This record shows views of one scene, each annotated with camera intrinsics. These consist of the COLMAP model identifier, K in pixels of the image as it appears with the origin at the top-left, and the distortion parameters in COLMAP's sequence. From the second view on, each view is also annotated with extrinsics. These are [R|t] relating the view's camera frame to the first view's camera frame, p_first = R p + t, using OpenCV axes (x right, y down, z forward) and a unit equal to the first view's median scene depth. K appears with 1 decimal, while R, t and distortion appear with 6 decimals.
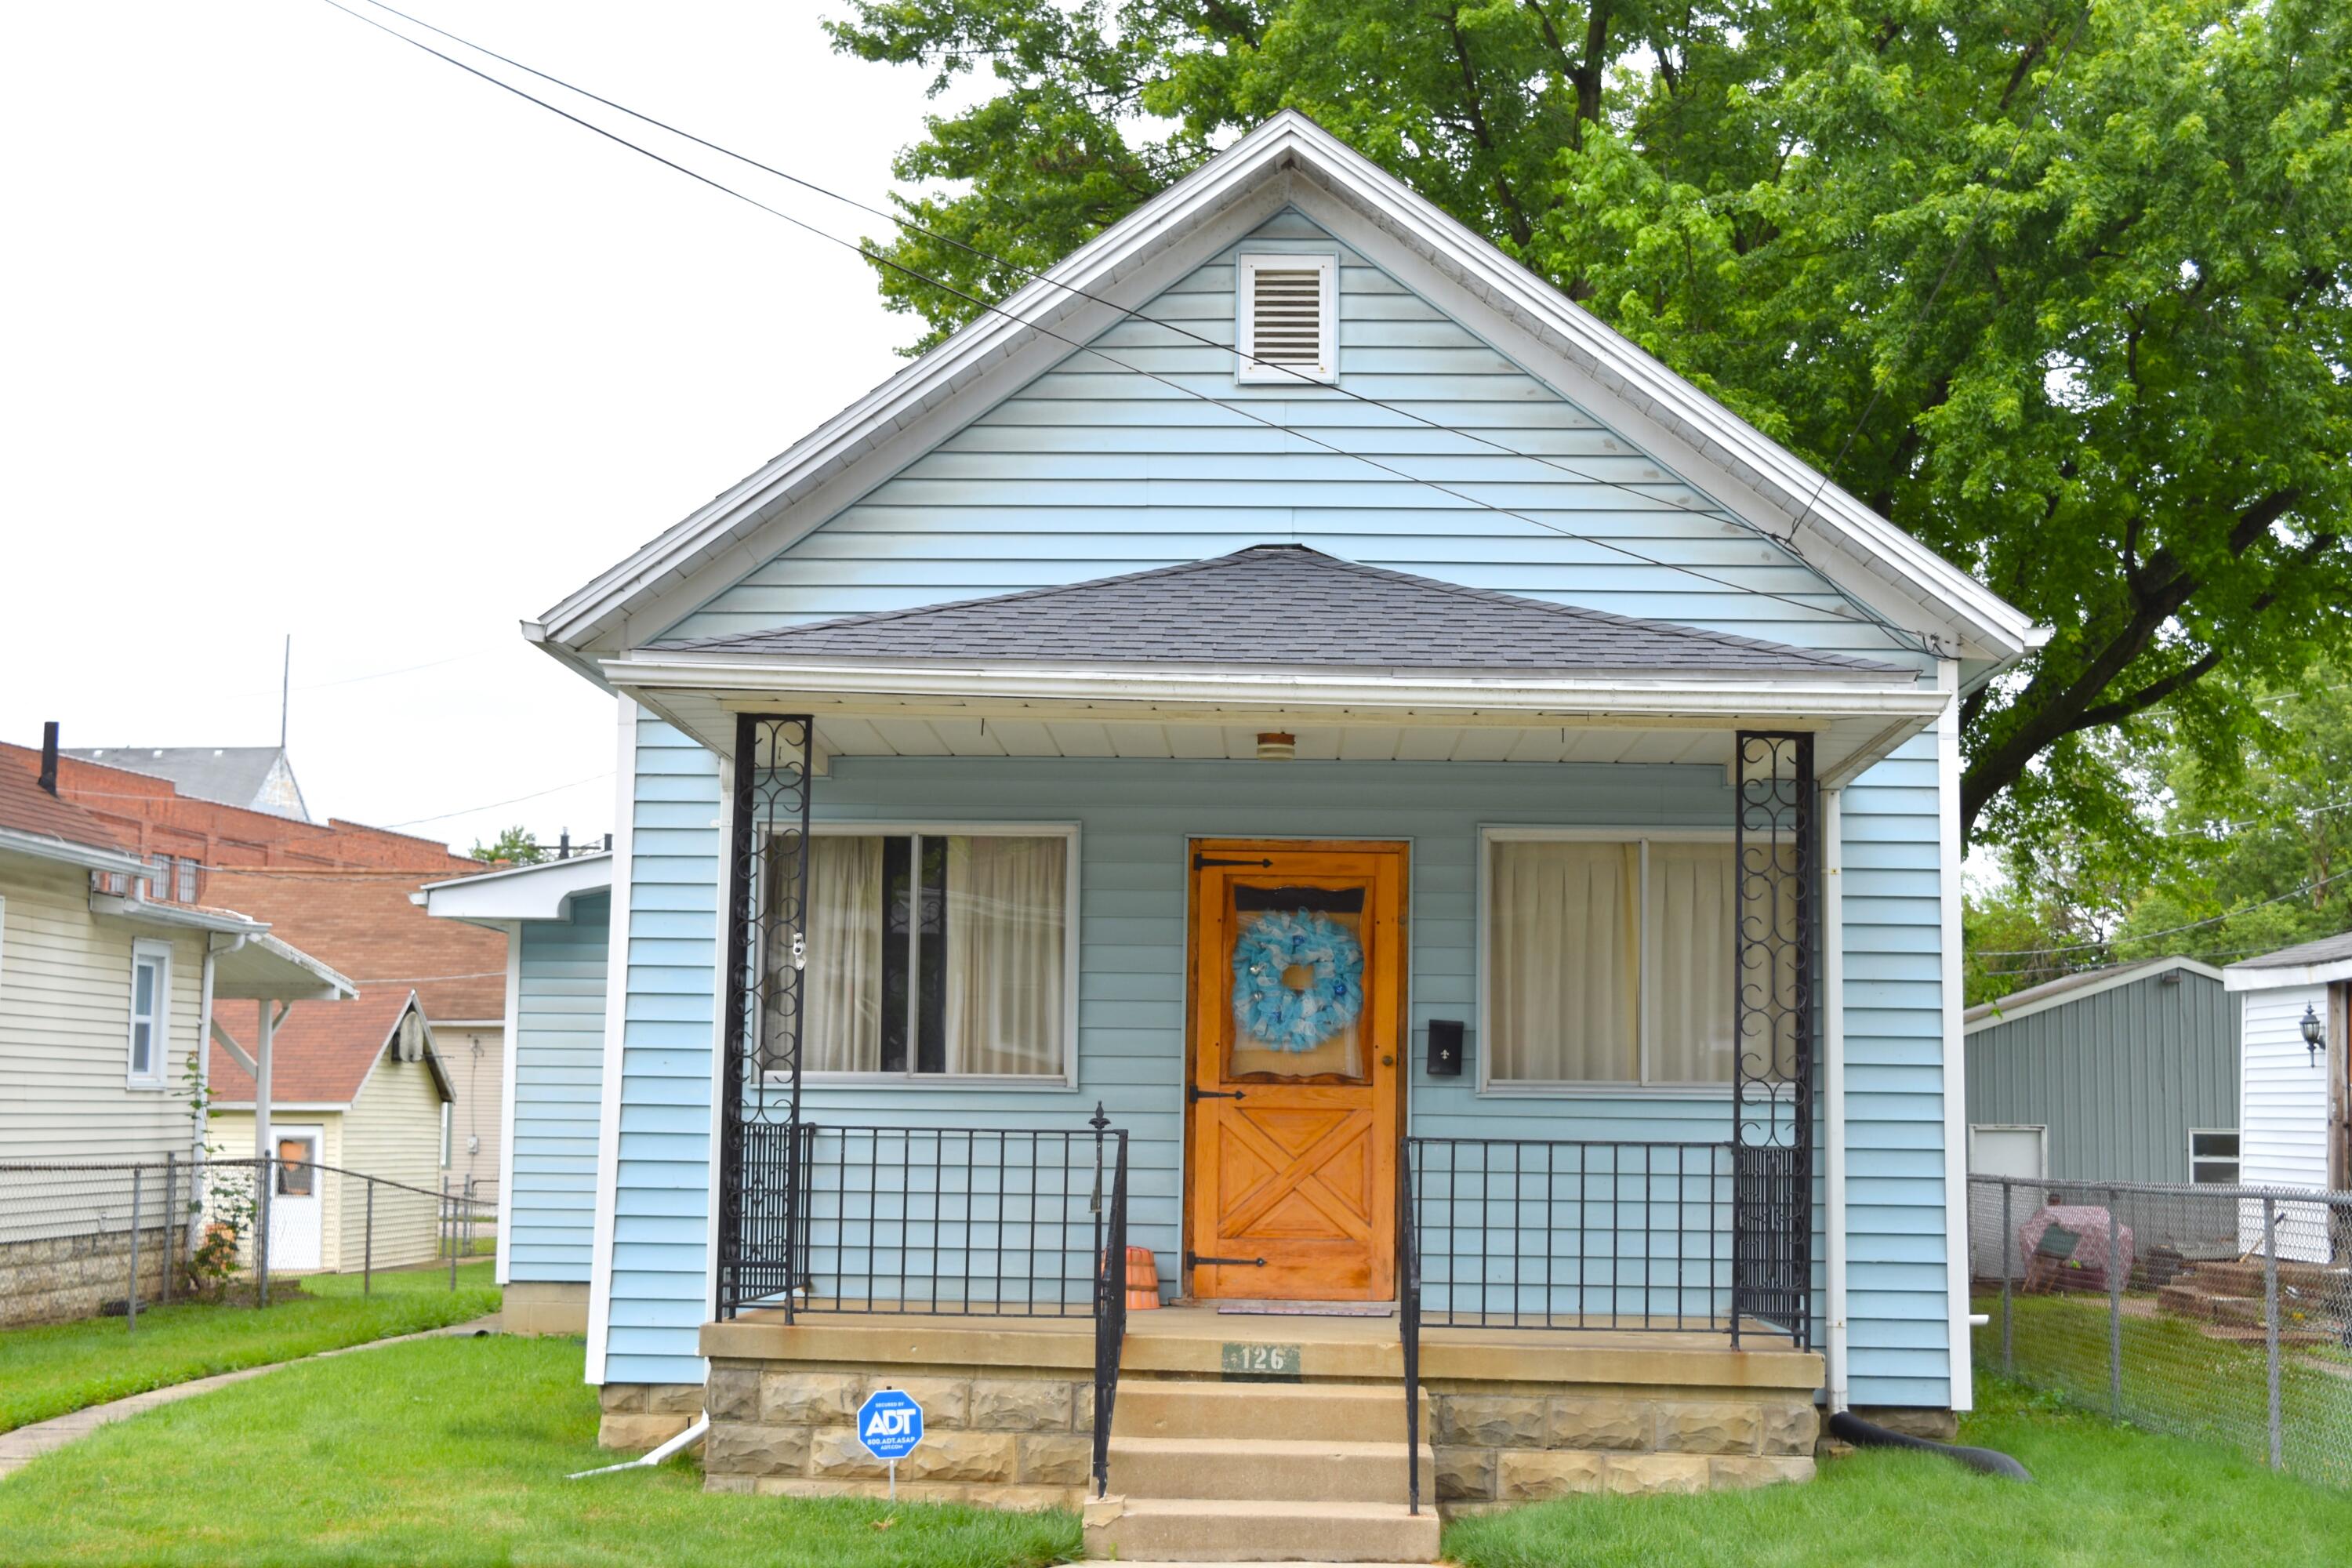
lens RADIAL K [[3279.7, 0, 1176.0], [0, 3279.7, 784.0], [0, 0, 1]] dist [-0.030005, -0.081012]
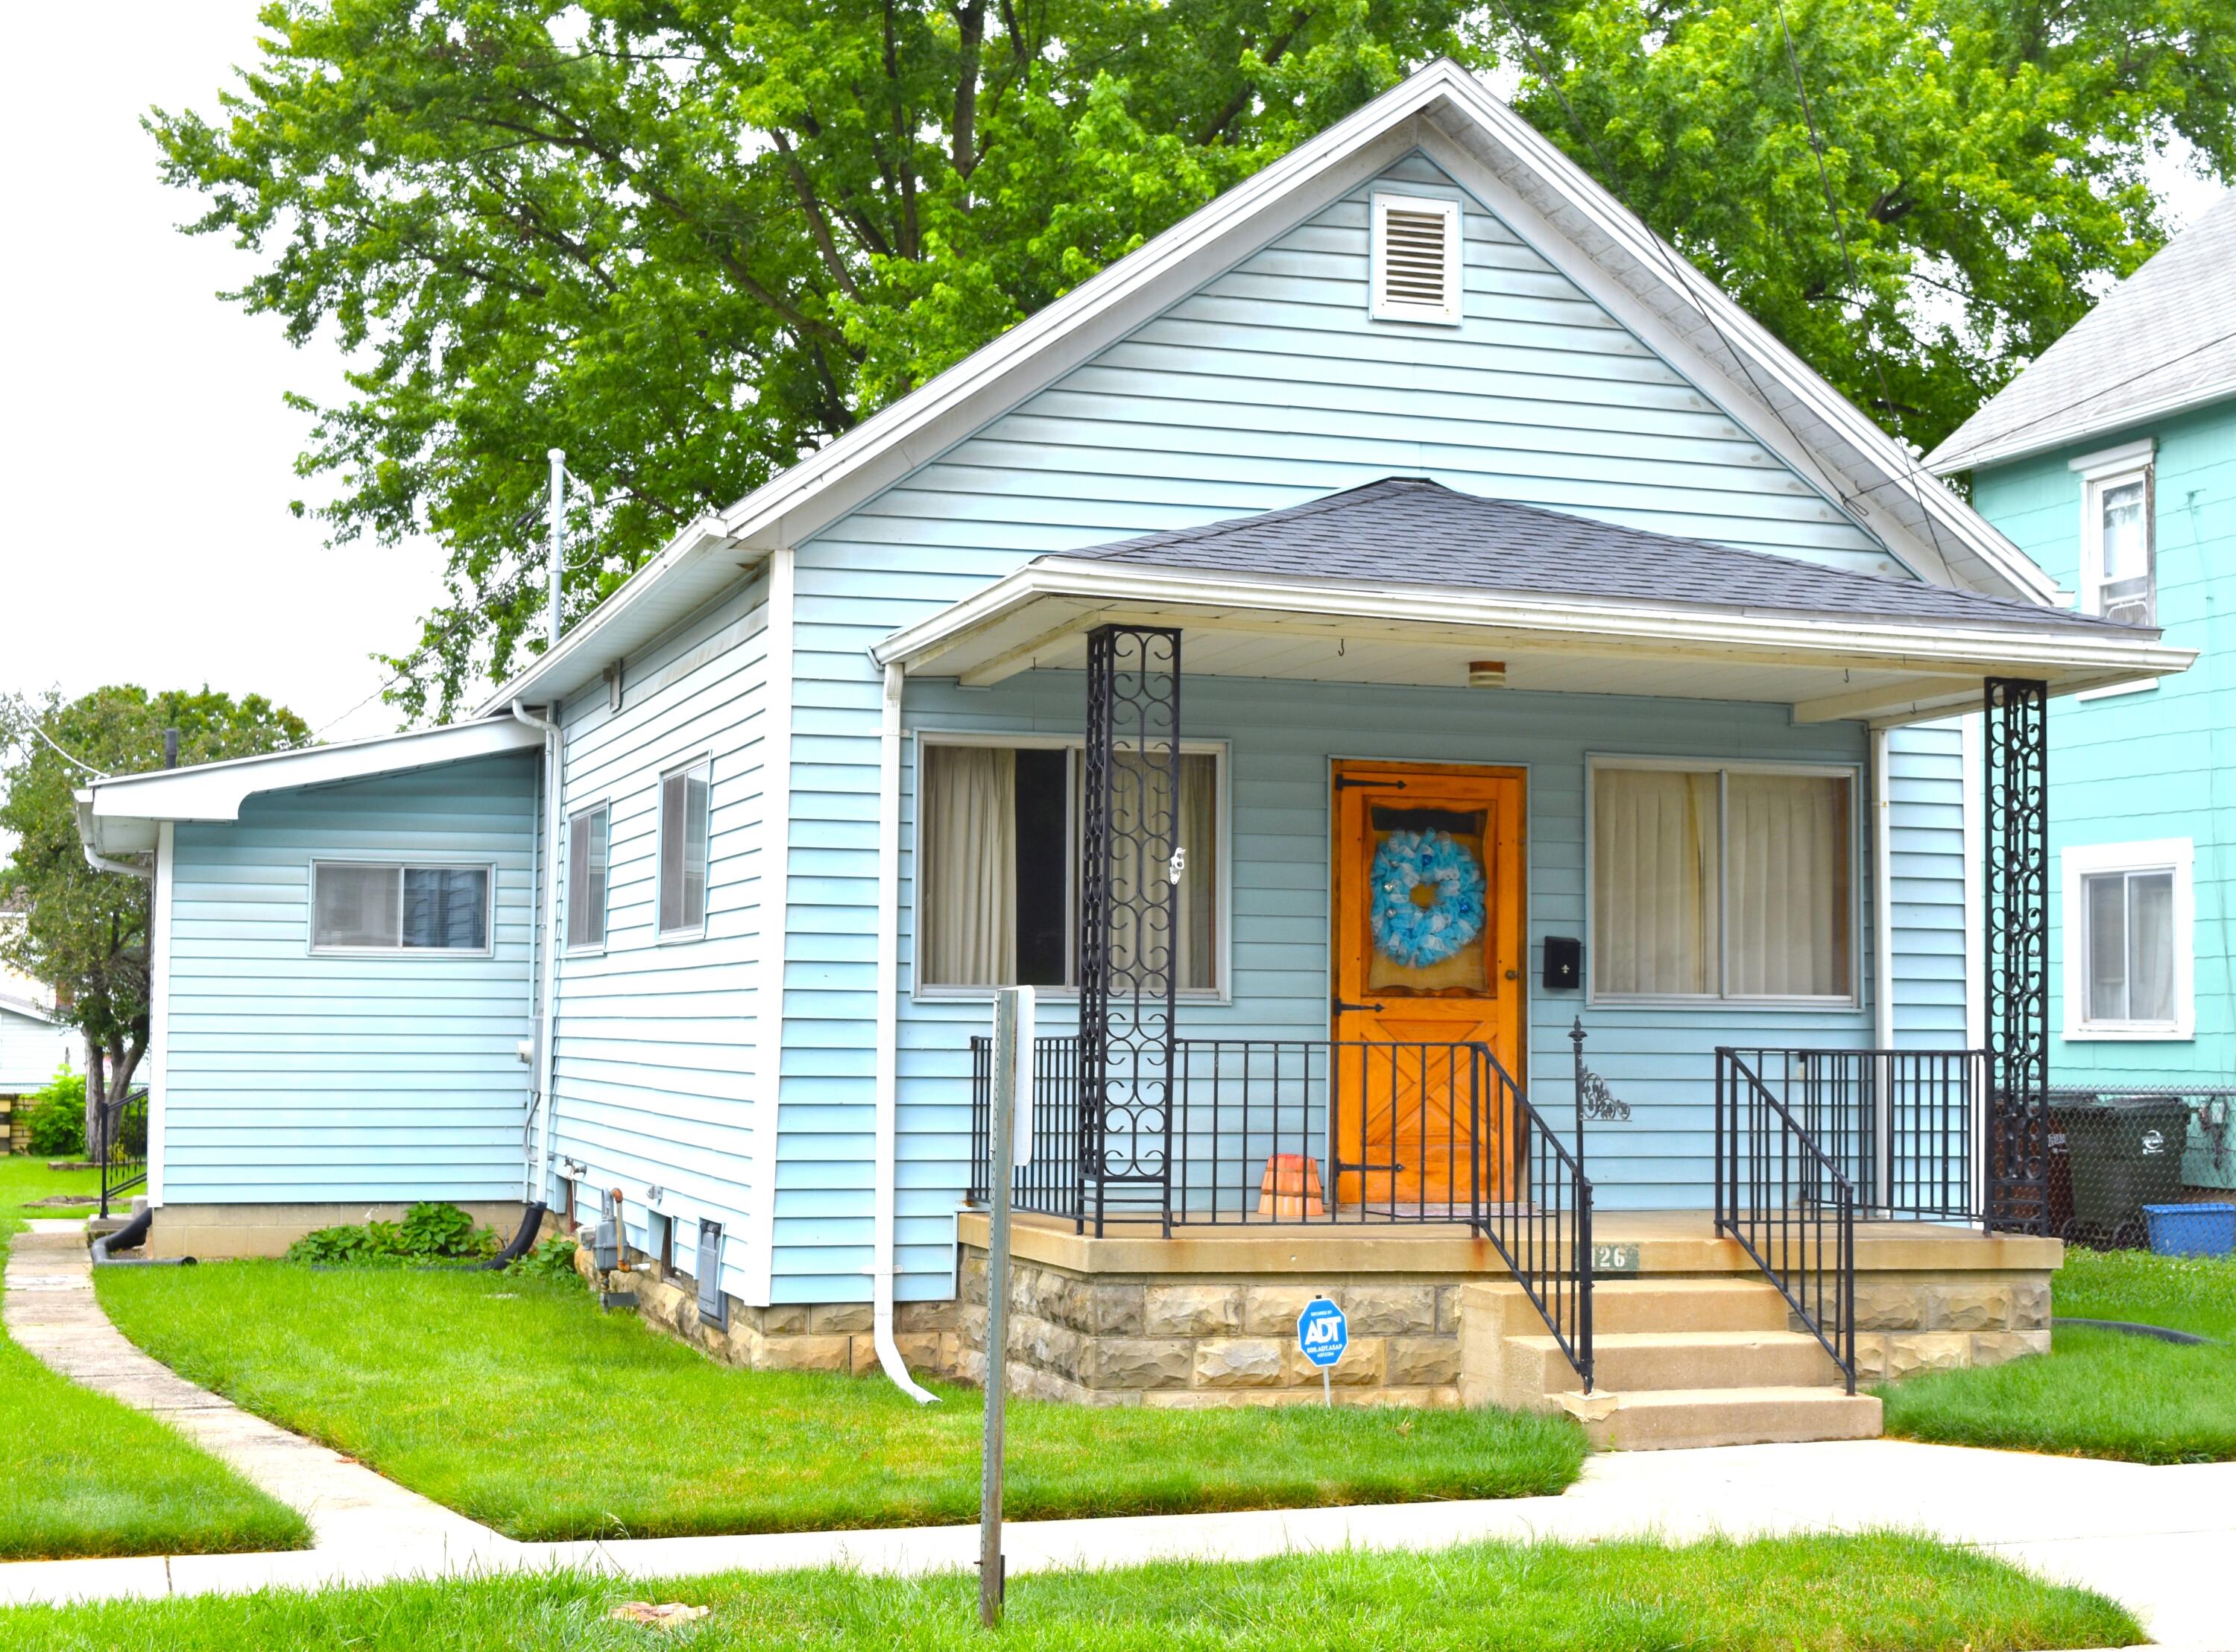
lens RADIAL K [[3189.7, 0, 1152.2], [0, 3189.7, 825.9], [0, 0, 1]] dist [-0.042305, -0.022110]
pose [[0.937704, 0.017786, 0.346979, -0.400948], [-0.031488, 0.998929, 0.033890, 0.005468], [-0.346004, -0.042704, 0.937261, 0.081410]]
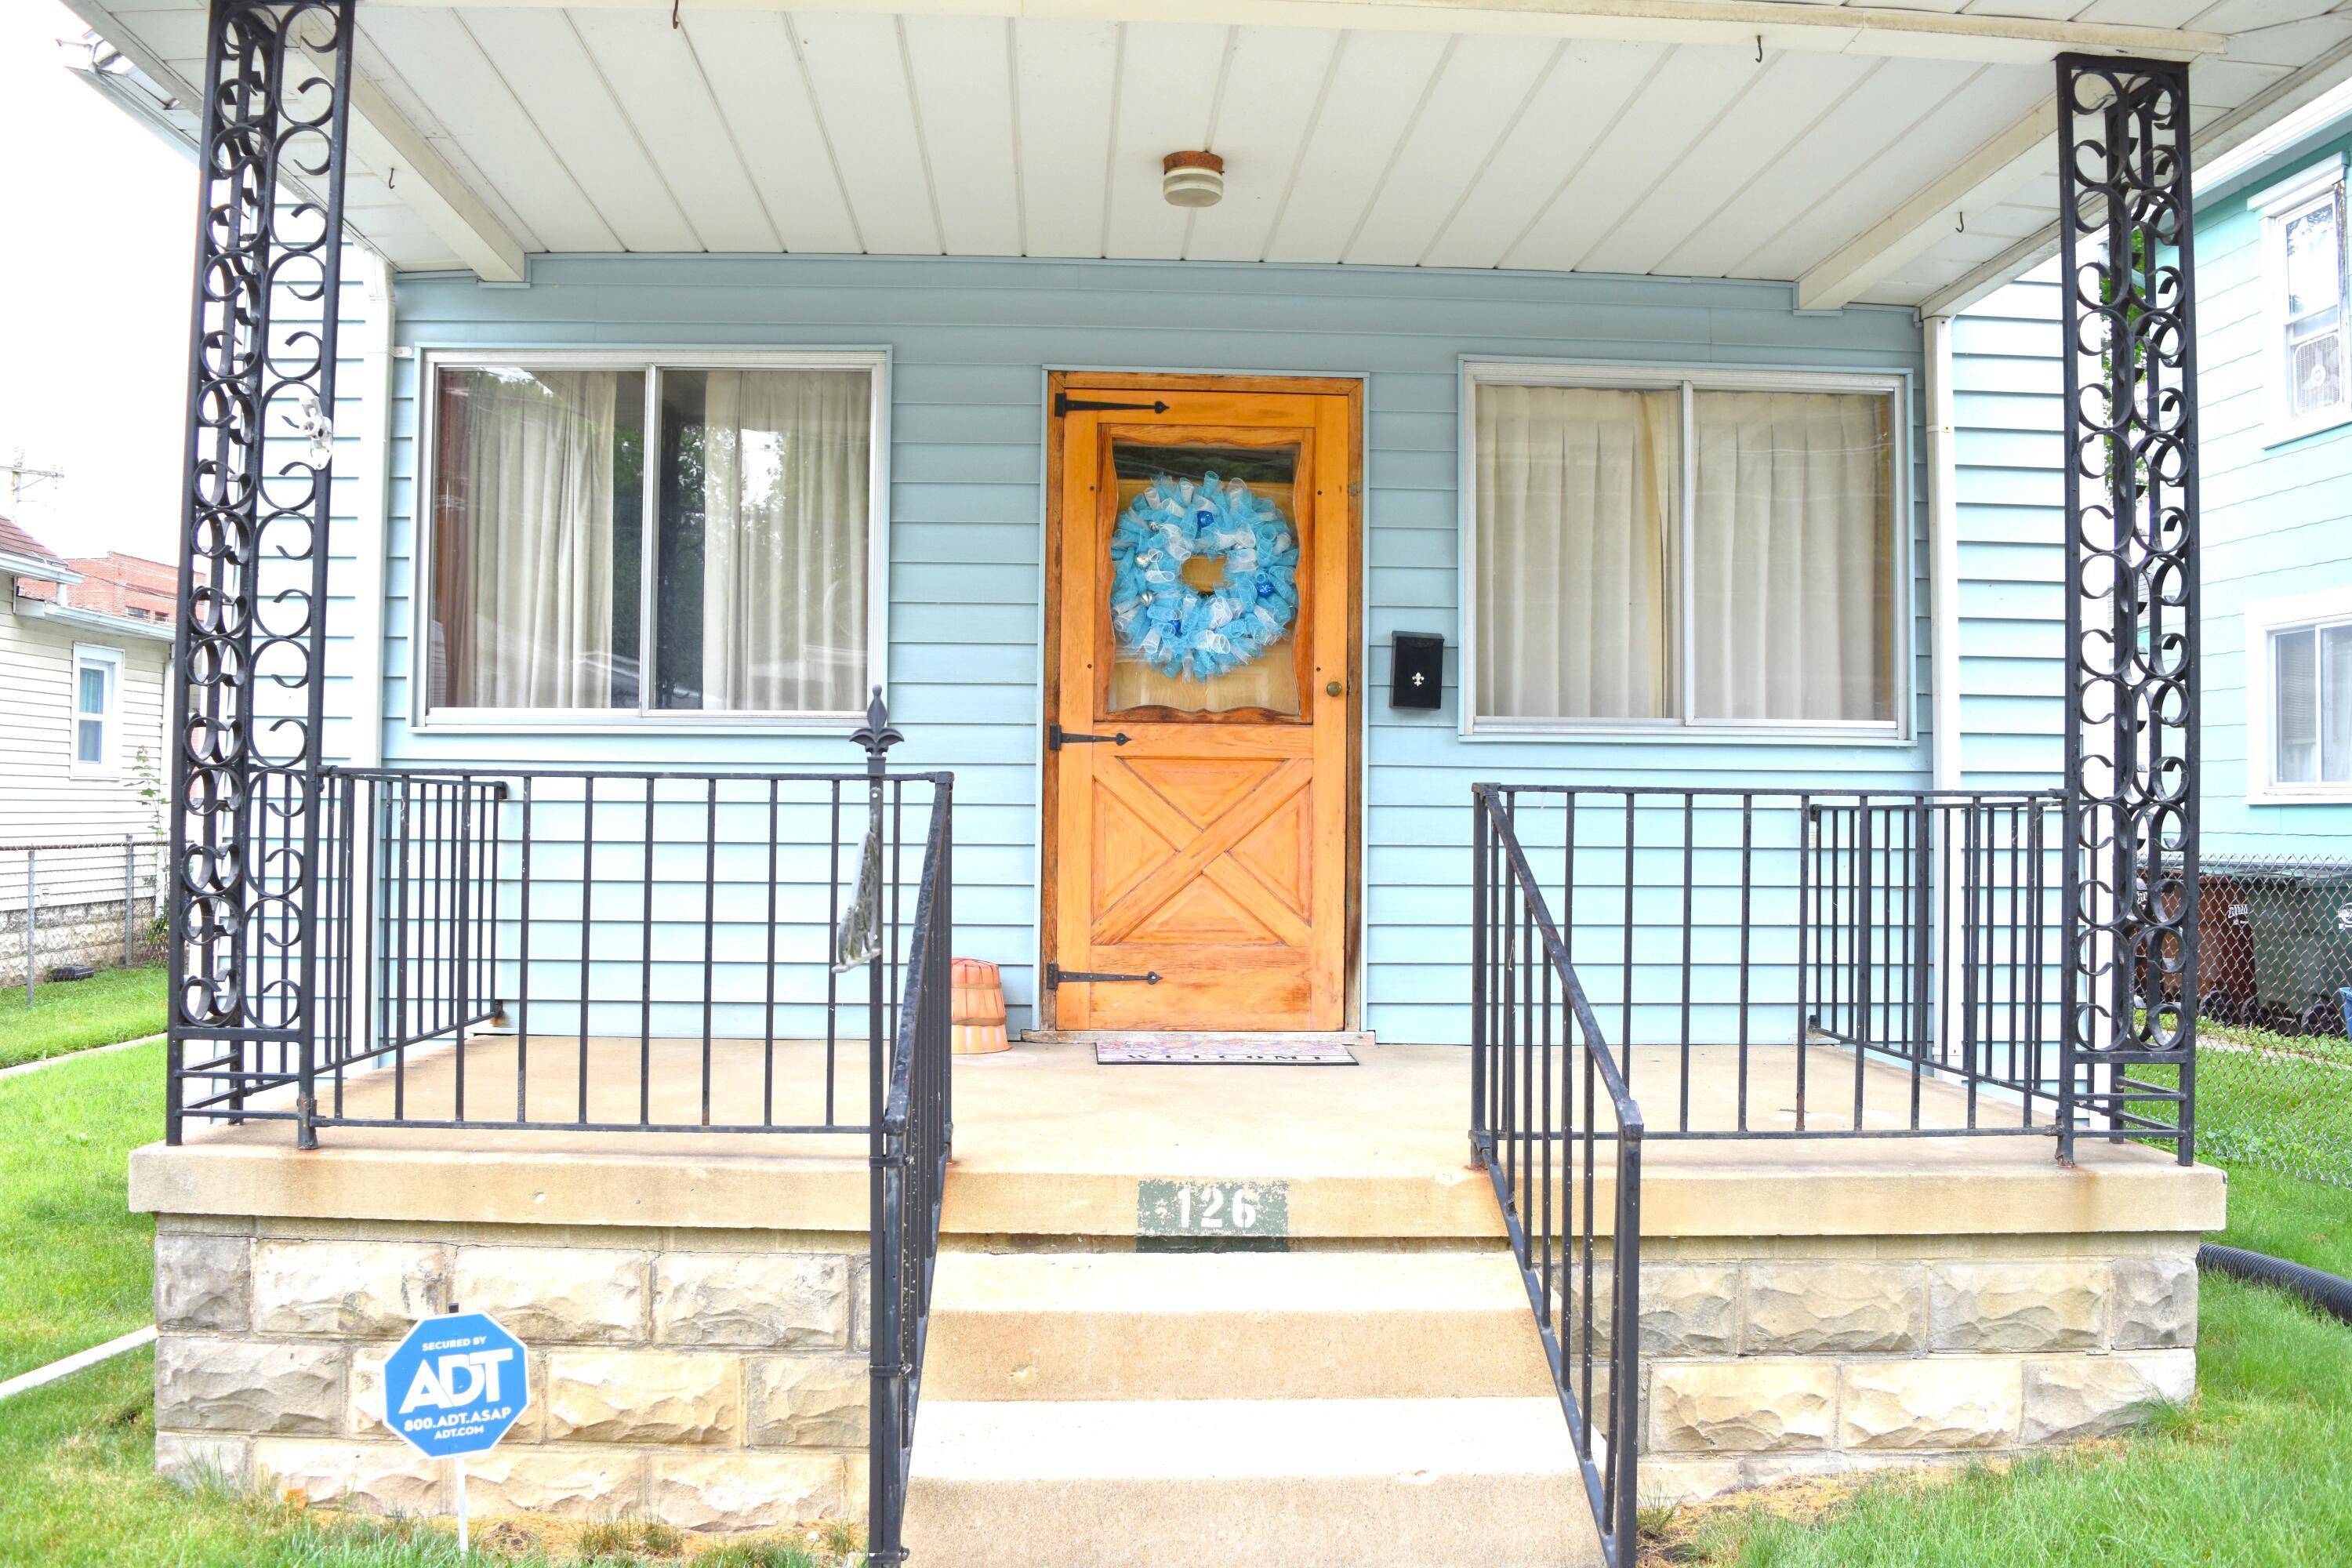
lens RADIAL K [[1856.5, 0, 1179.3], [0, 1856.5, 773.7], [0, 0, 1]] dist [-0.097781, 0.025141]
pose [[0.995430, -0.003784, 0.095414, -0.006084], [-0.003891, 0.996777, 0.080122, 0.070996], [-0.095410, -0.080127, 0.992208, 0.610991]]
